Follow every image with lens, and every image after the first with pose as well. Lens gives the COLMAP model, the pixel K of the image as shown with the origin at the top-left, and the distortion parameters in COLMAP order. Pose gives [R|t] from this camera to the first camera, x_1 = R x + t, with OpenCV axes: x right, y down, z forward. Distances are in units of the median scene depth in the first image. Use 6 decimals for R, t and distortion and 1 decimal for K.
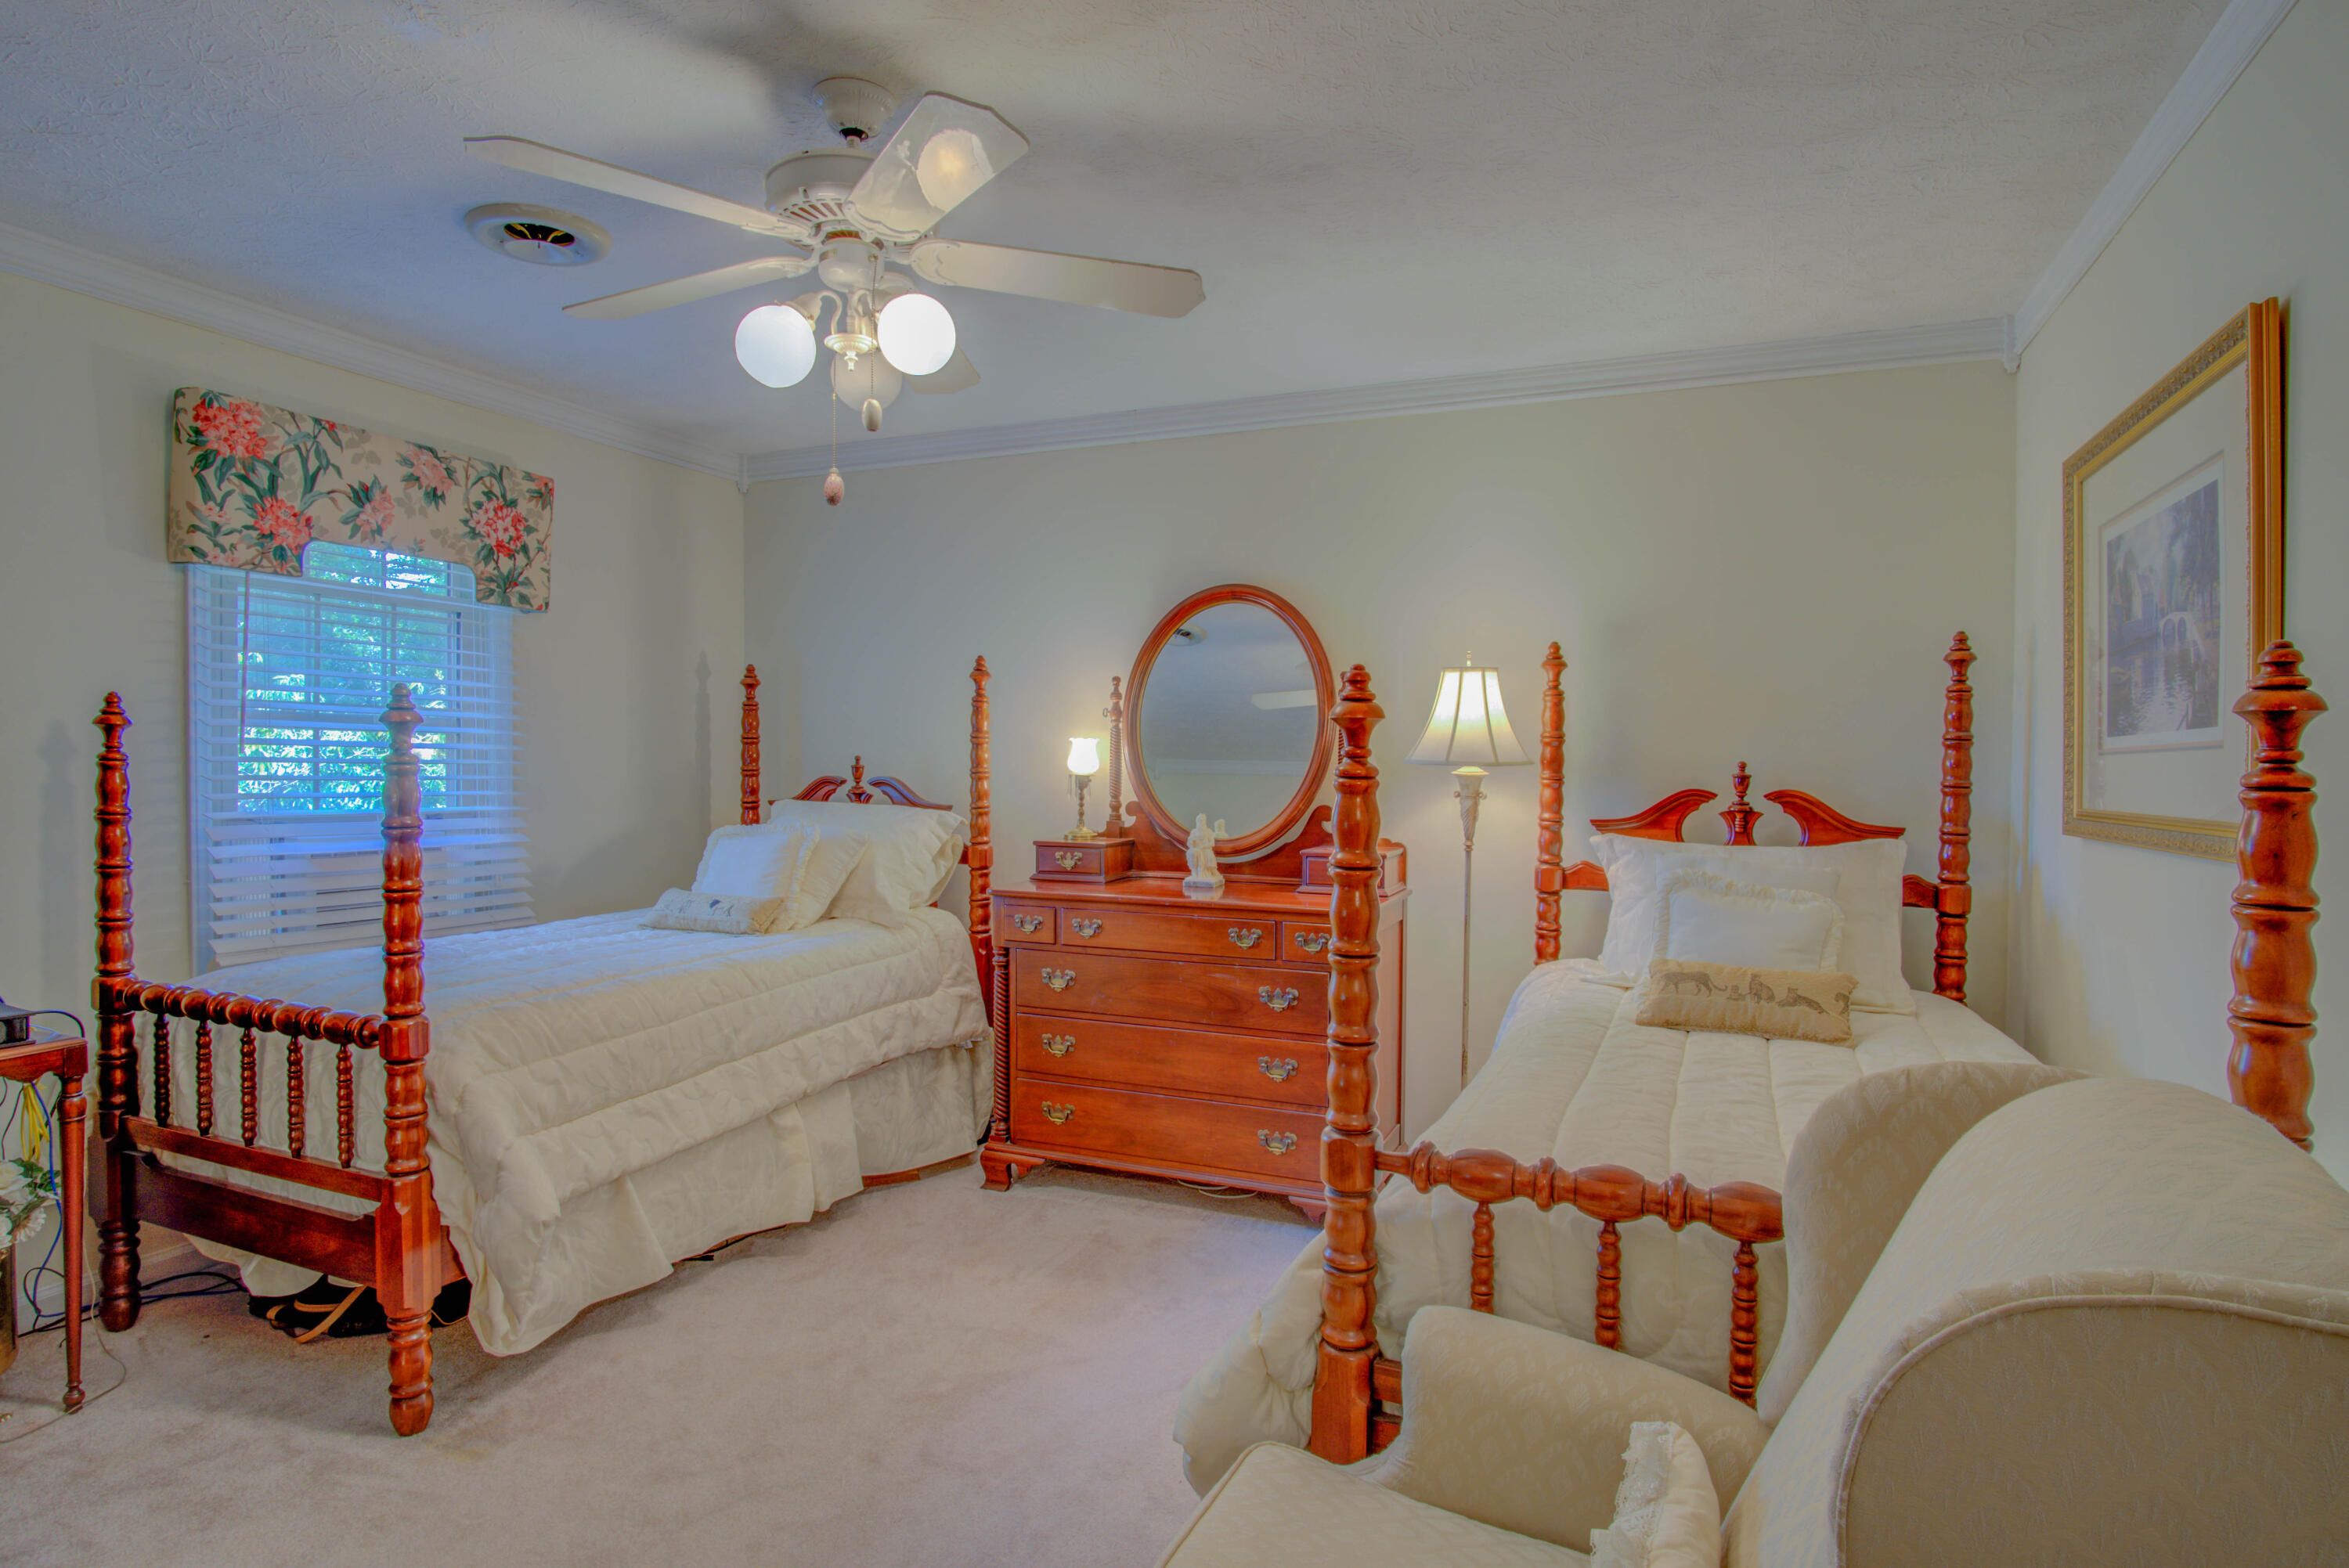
lens RADIAL K [[1262.2, 0, 1166.9], [0, 1262.2, 776.2], [0, 0, 1]] dist [-0.027367, 0.002266]
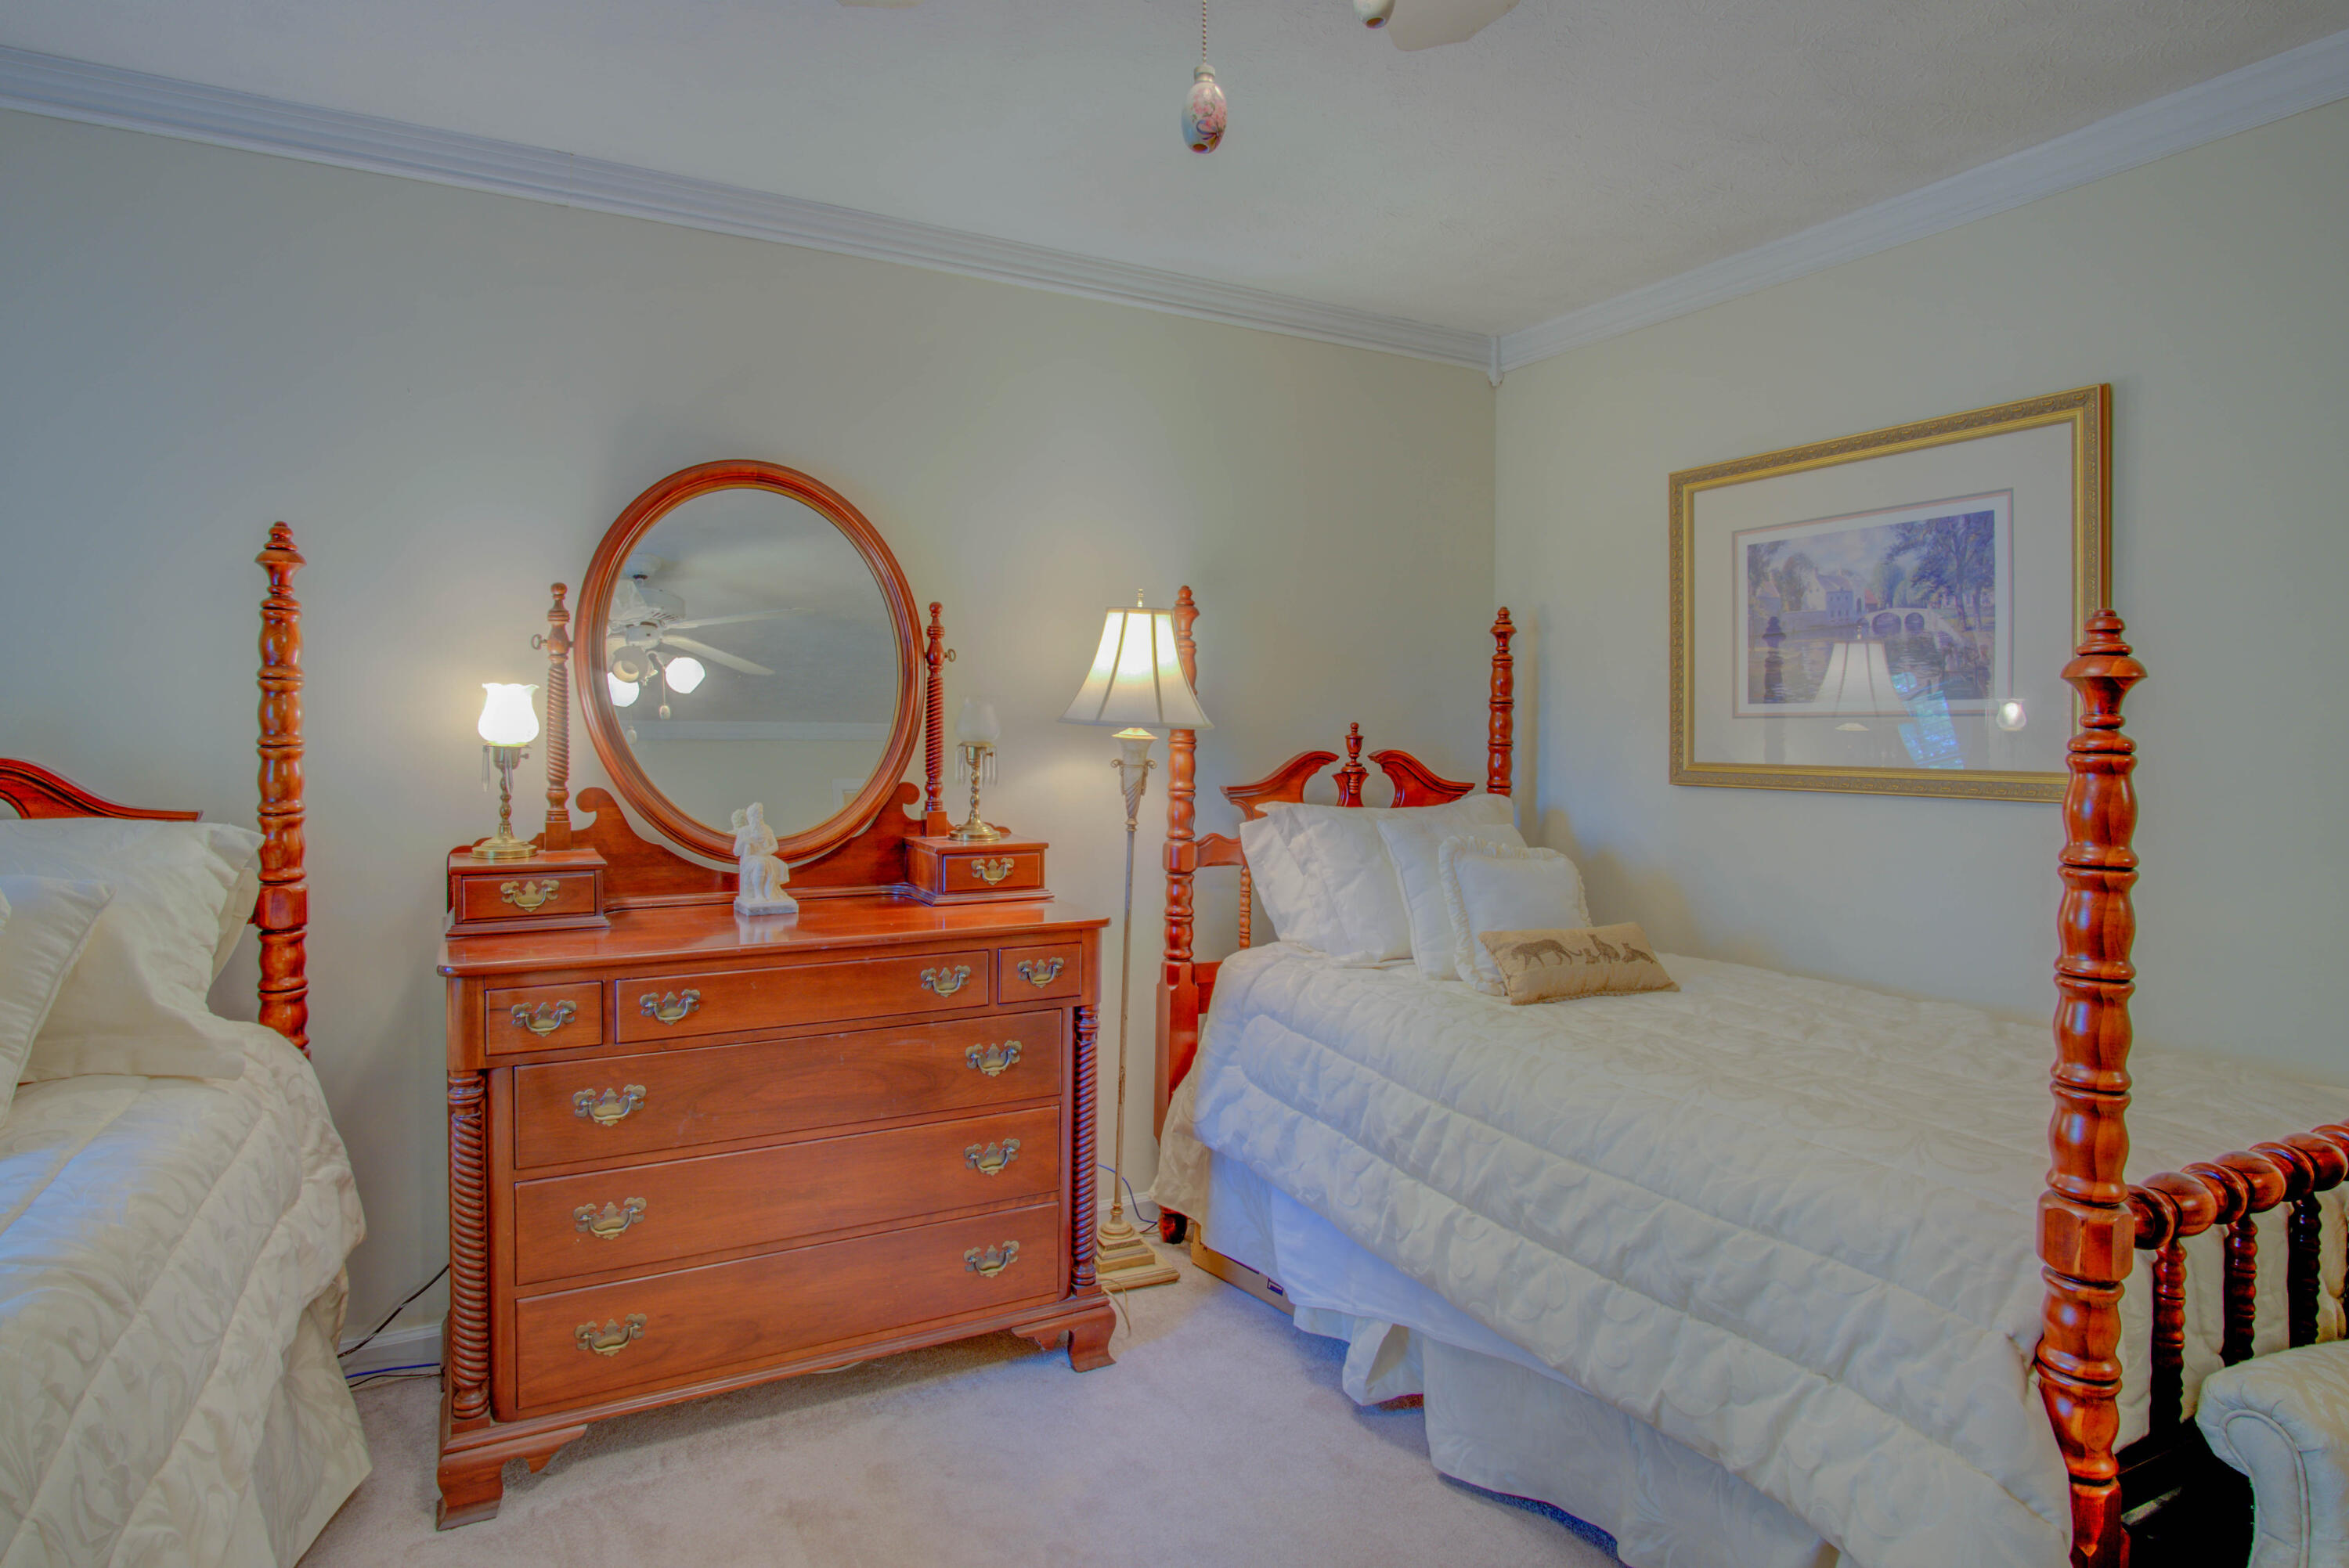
lens RADIAL K [[1262.2, 0, 1150.6], [0, 1262.2, 737.5], [0, 0, 1]] dist [-0.027367, 0.002266]
pose [[0.617229, -0.012624, 0.786682, -0.400555], [0.007626, 0.999920, 0.010063, -0.010426], [-0.786747, -0.000212, 0.617276, 0.479405]]
